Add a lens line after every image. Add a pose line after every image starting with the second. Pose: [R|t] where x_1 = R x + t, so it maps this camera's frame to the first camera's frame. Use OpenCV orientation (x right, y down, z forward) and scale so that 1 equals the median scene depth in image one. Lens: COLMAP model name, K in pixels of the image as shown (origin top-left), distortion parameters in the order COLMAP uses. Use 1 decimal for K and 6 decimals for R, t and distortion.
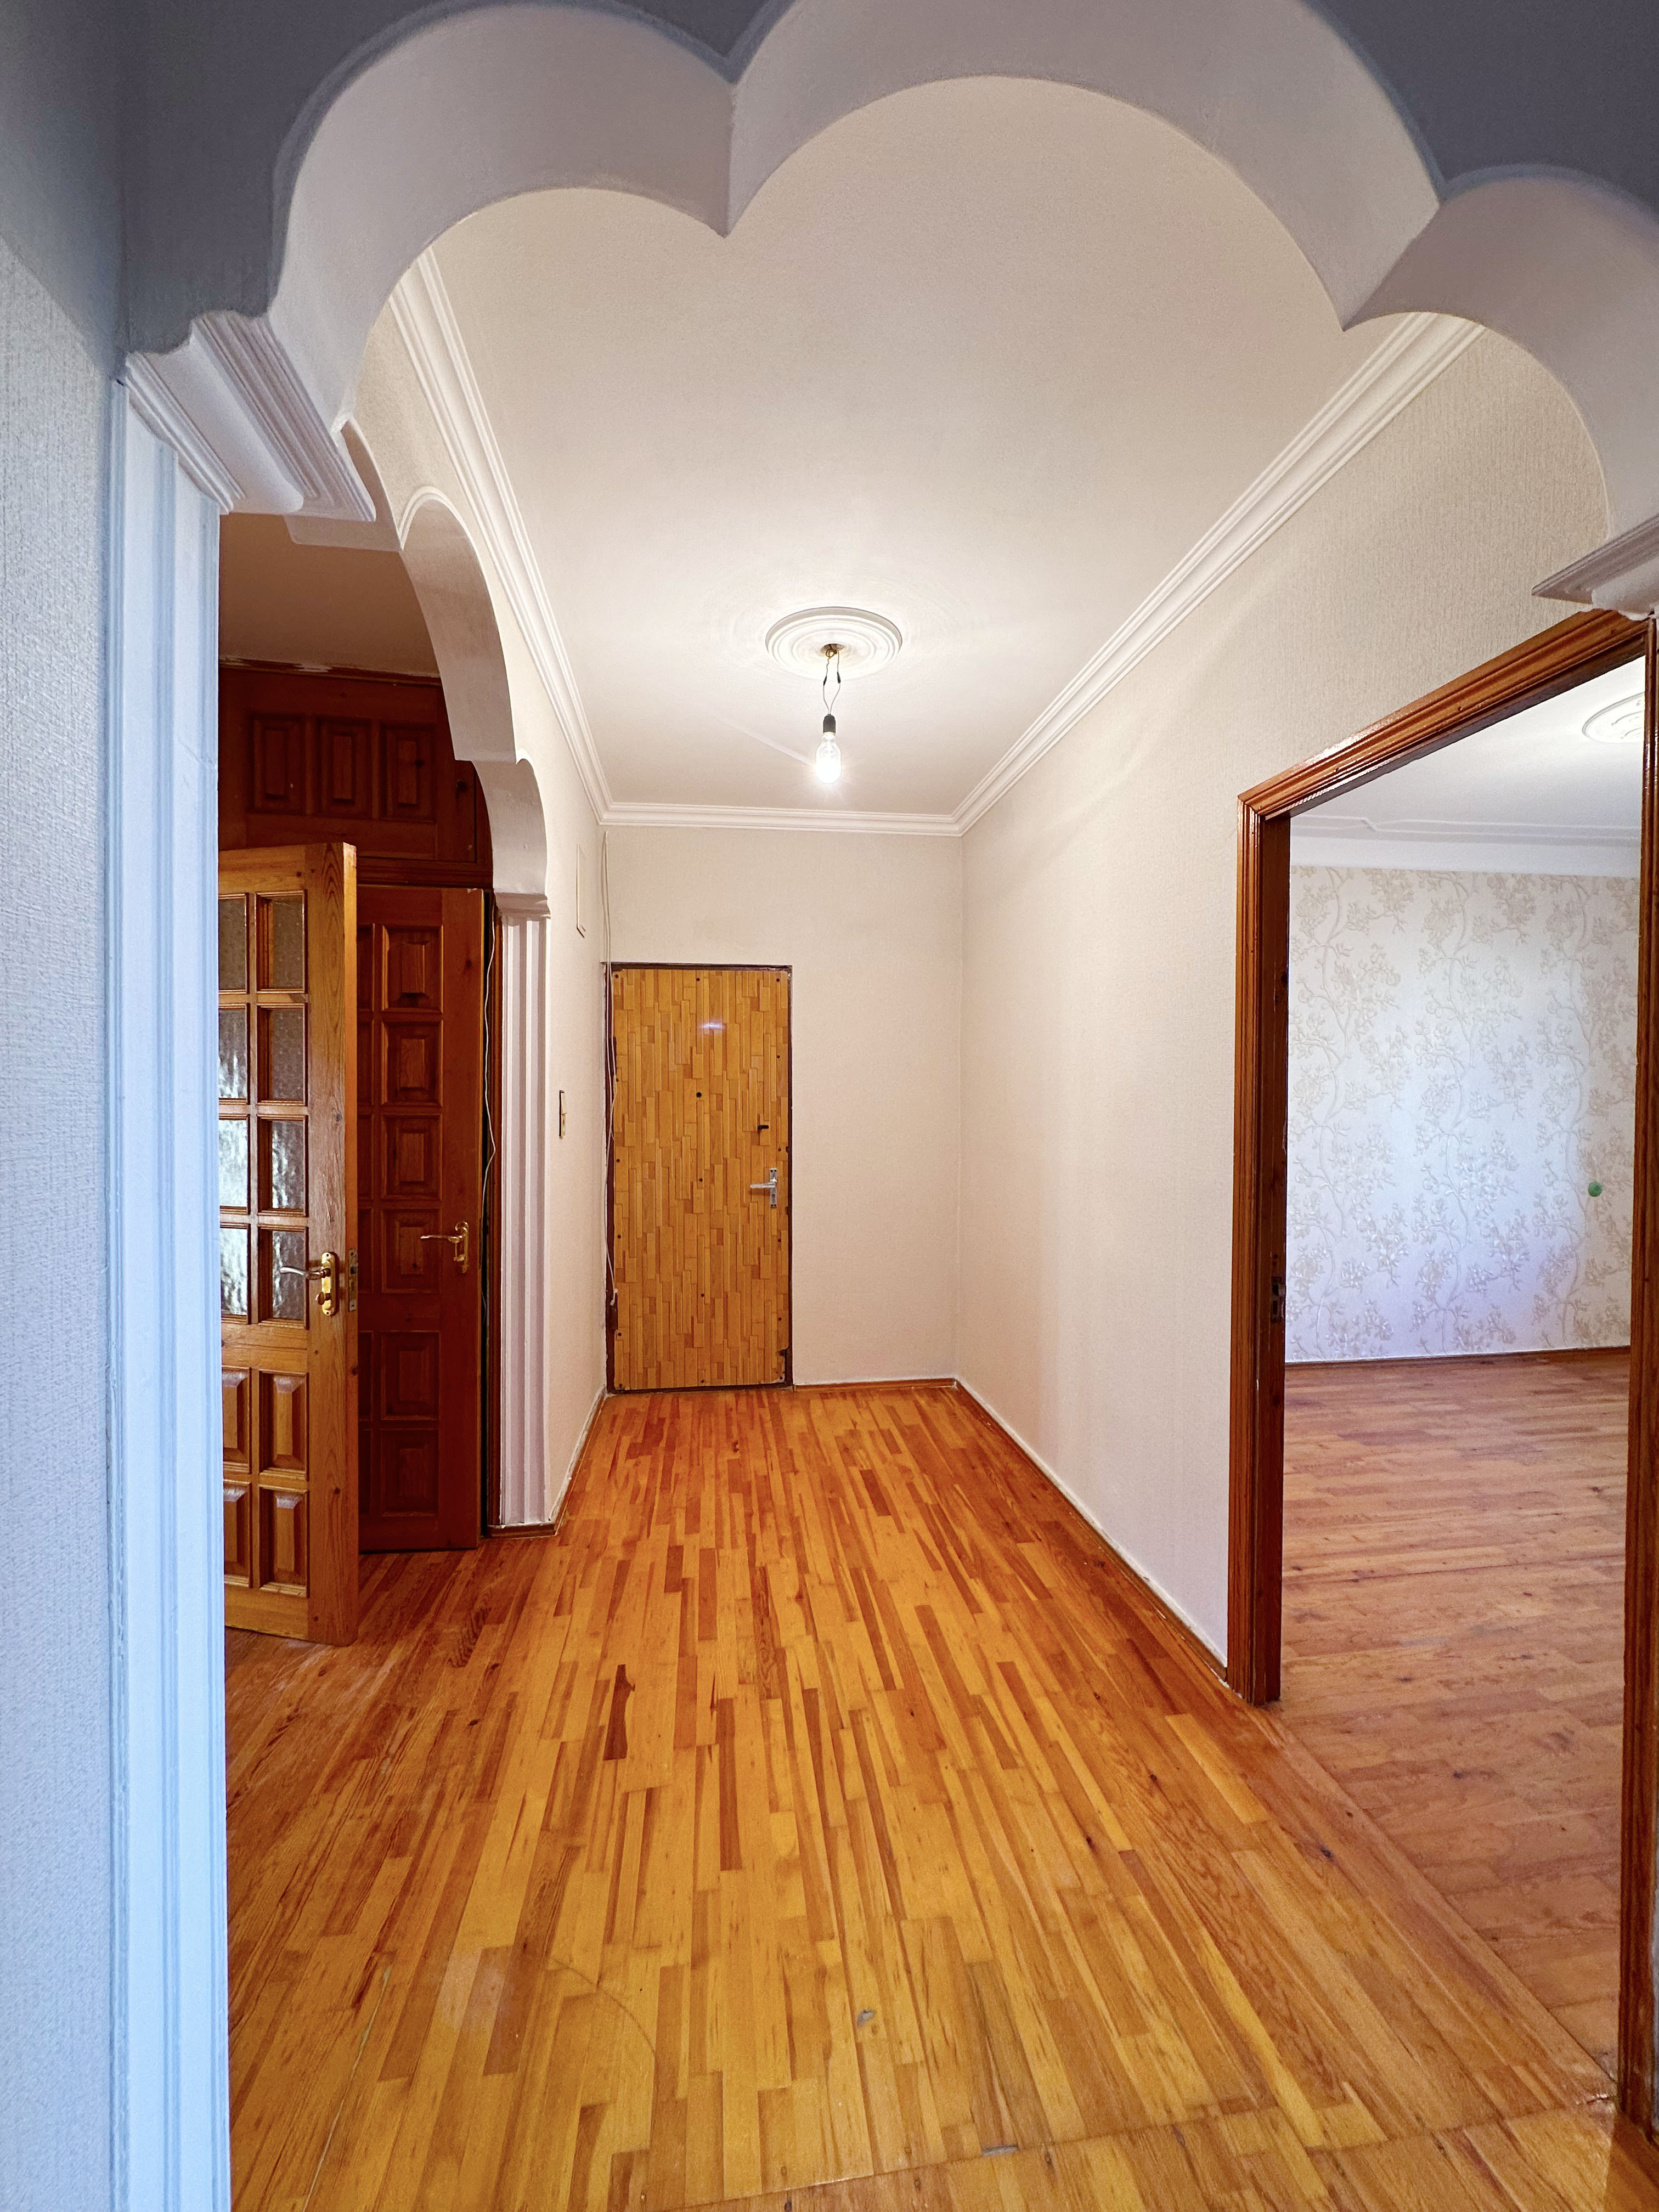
lens RADIAL K [[876.3, 0, 829.5], [0, 876.3, 1106.0], [0, 0, 1]] dist [-0.000407, -0.000119]
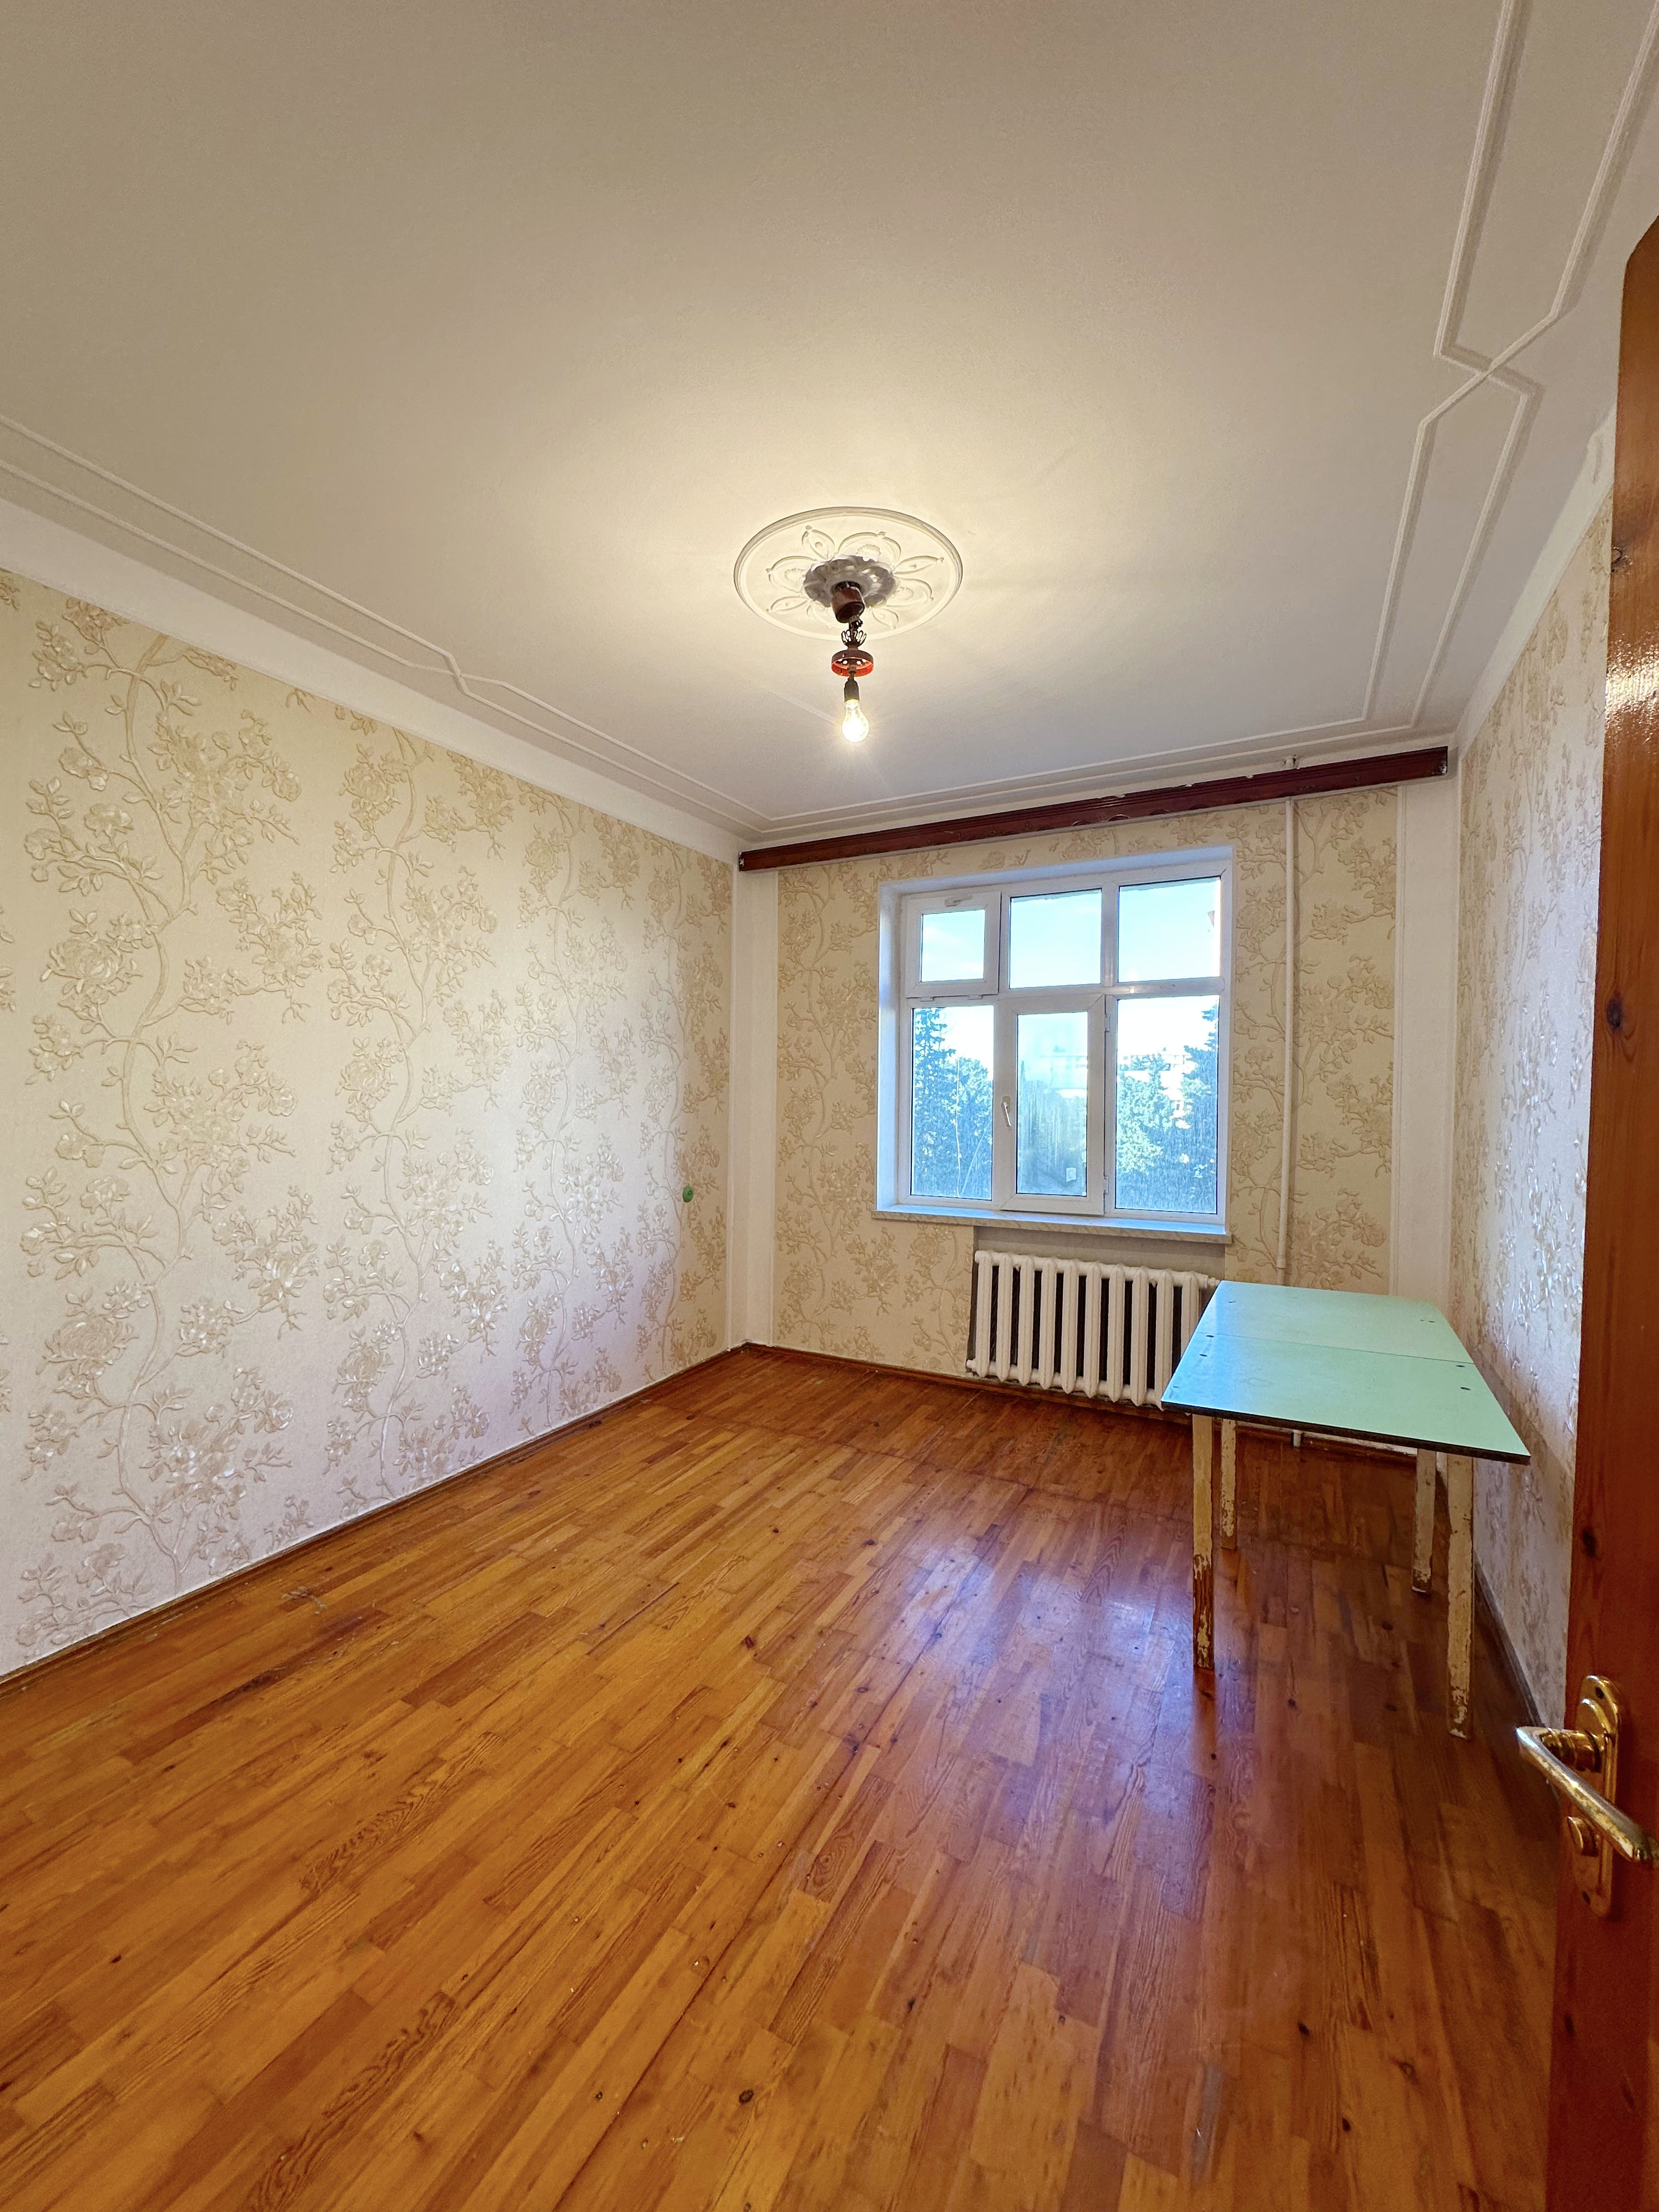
lens RADIAL K [[876.3, 0, 829.5], [0, 876.3, 1106.0], [0, 0, 1]] dist [-0.000407, -0.000119]
pose [[0.582451, -0.005613, 0.812846, 0.229812], [-0.000501, 0.999973, 0.007264, -0.003216], [-0.812866, -0.004638, 0.582433, 0.365254]]
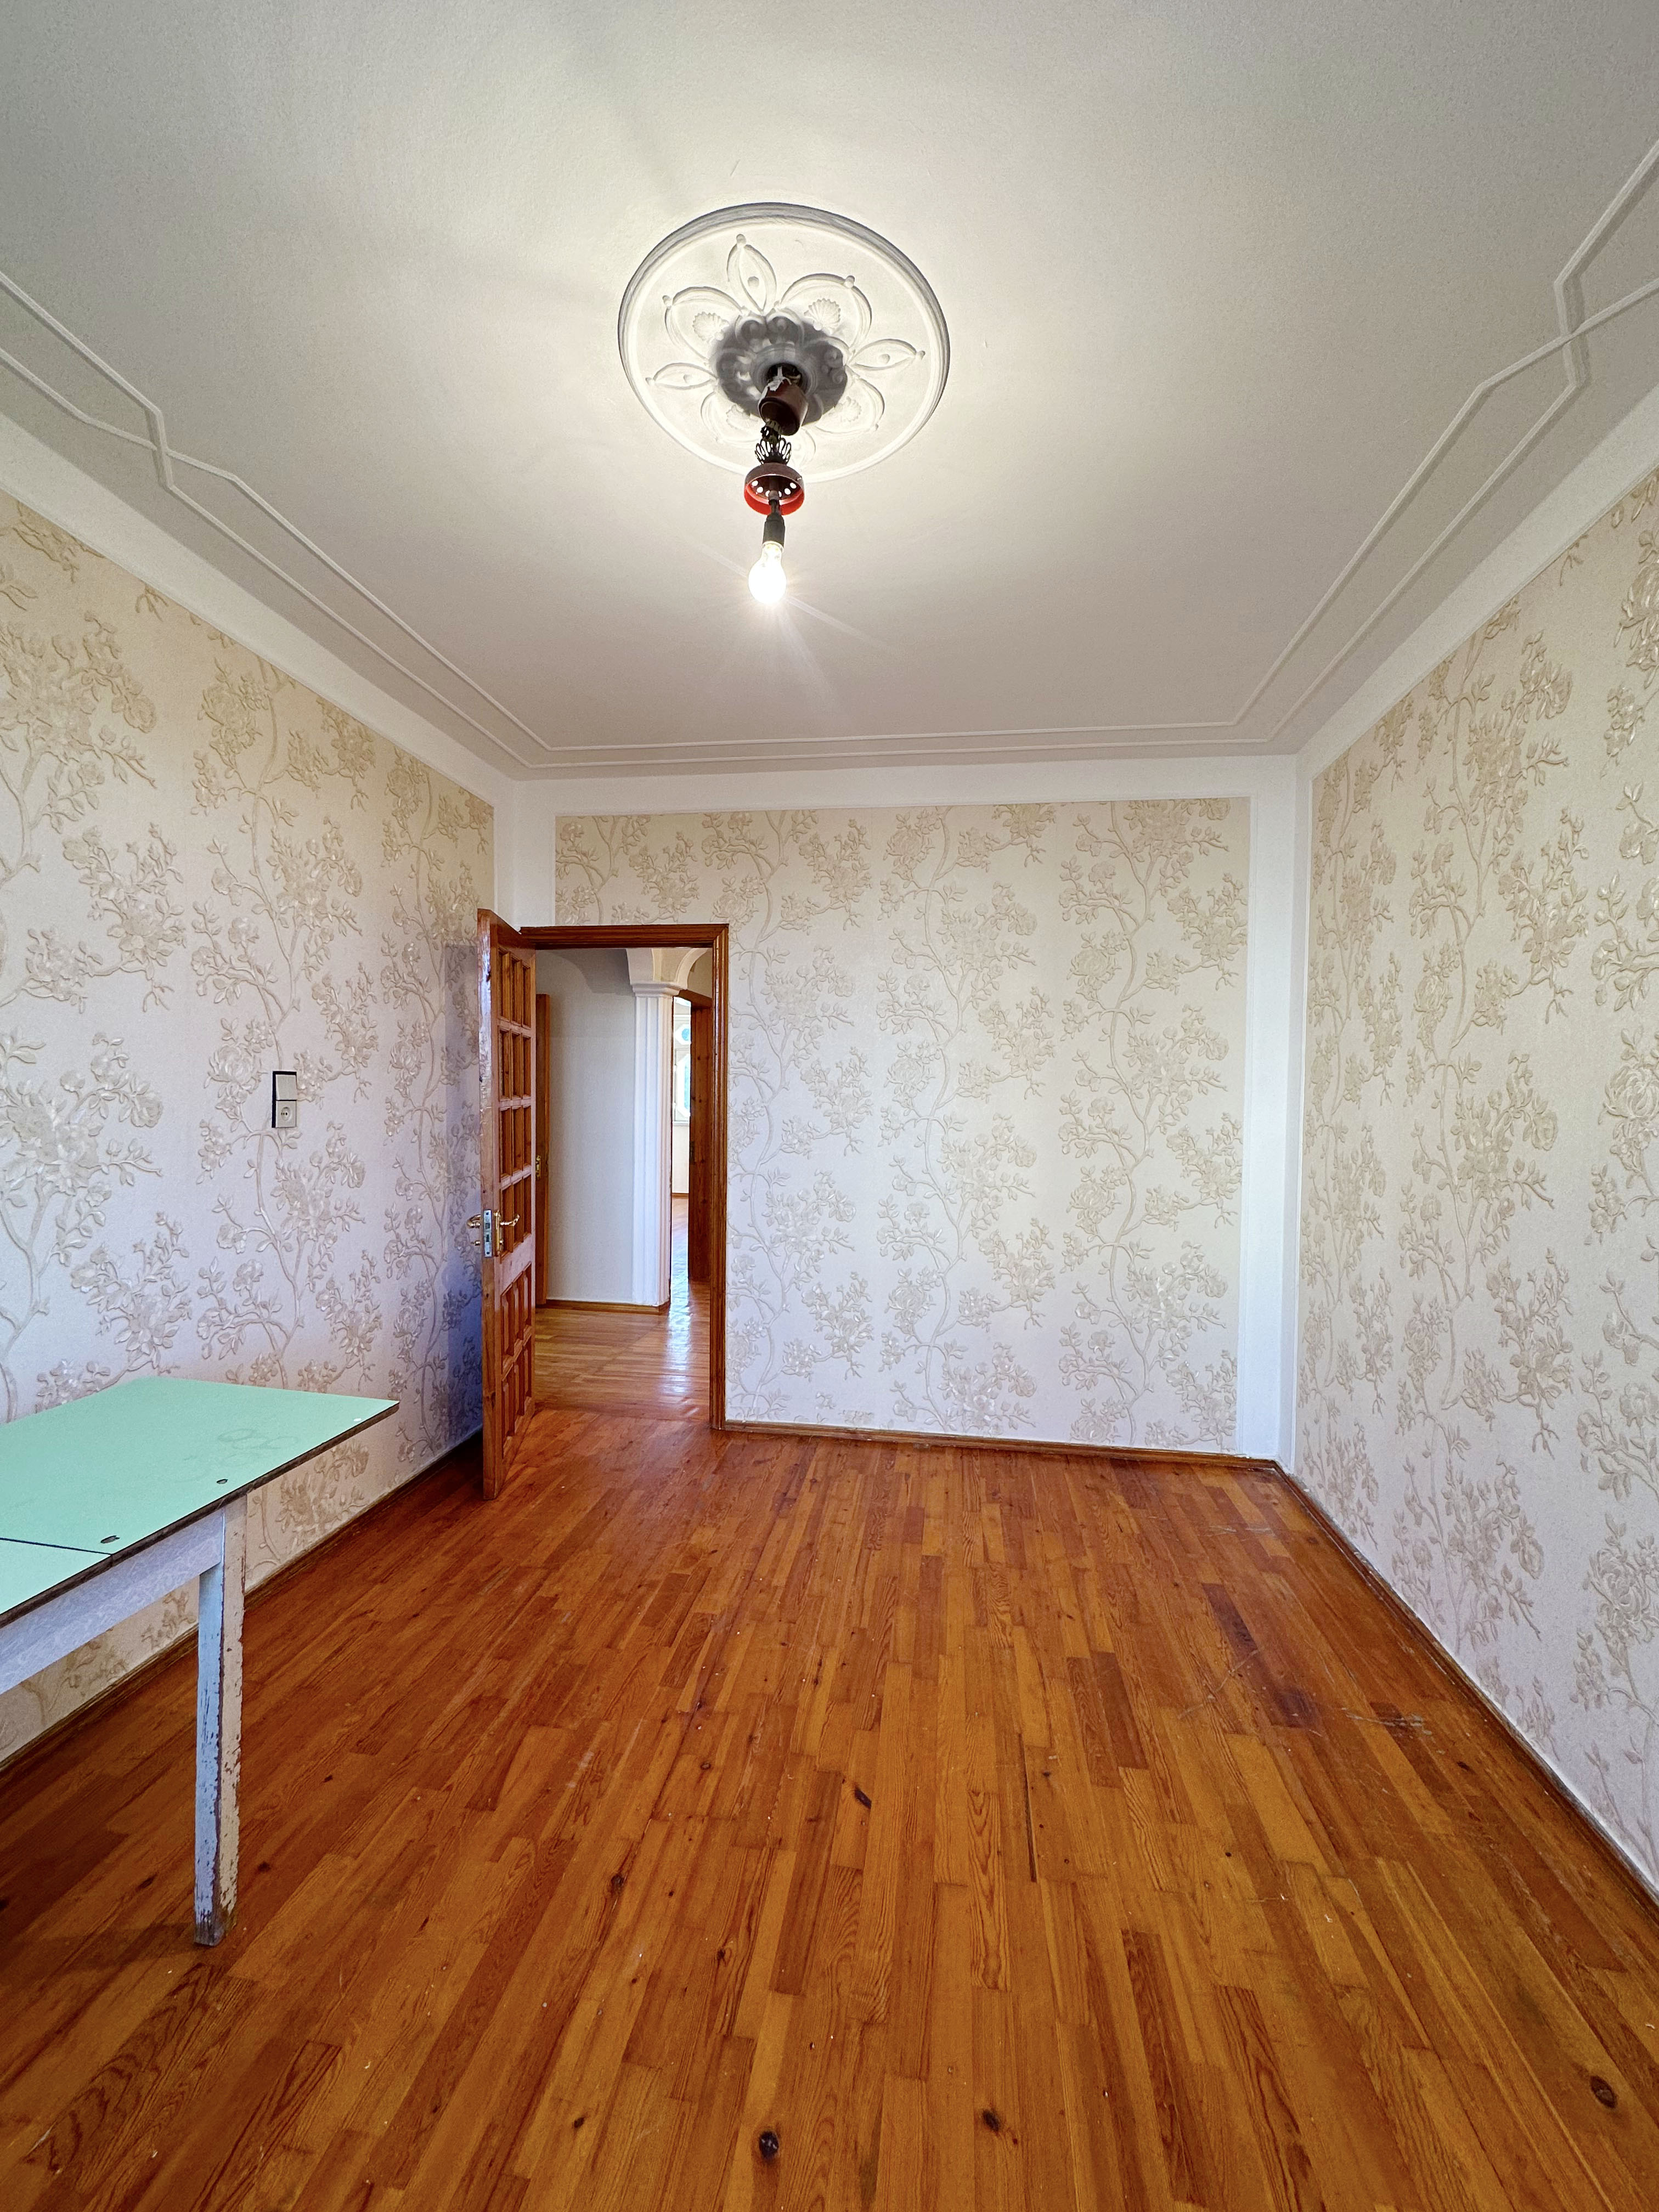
lens RADIAL K [[876.3, 0, 829.5], [0, 876.3, 1106.0], [0, 0, 1]] dist [-0.000407, -0.000119]
pose [[-0.280789, 0.008438, -0.959732, 0.972624], [-0.026710, 0.999505, 0.016602, -0.011122], [0.959398, 0.030296, -0.280425, 0.771084]]
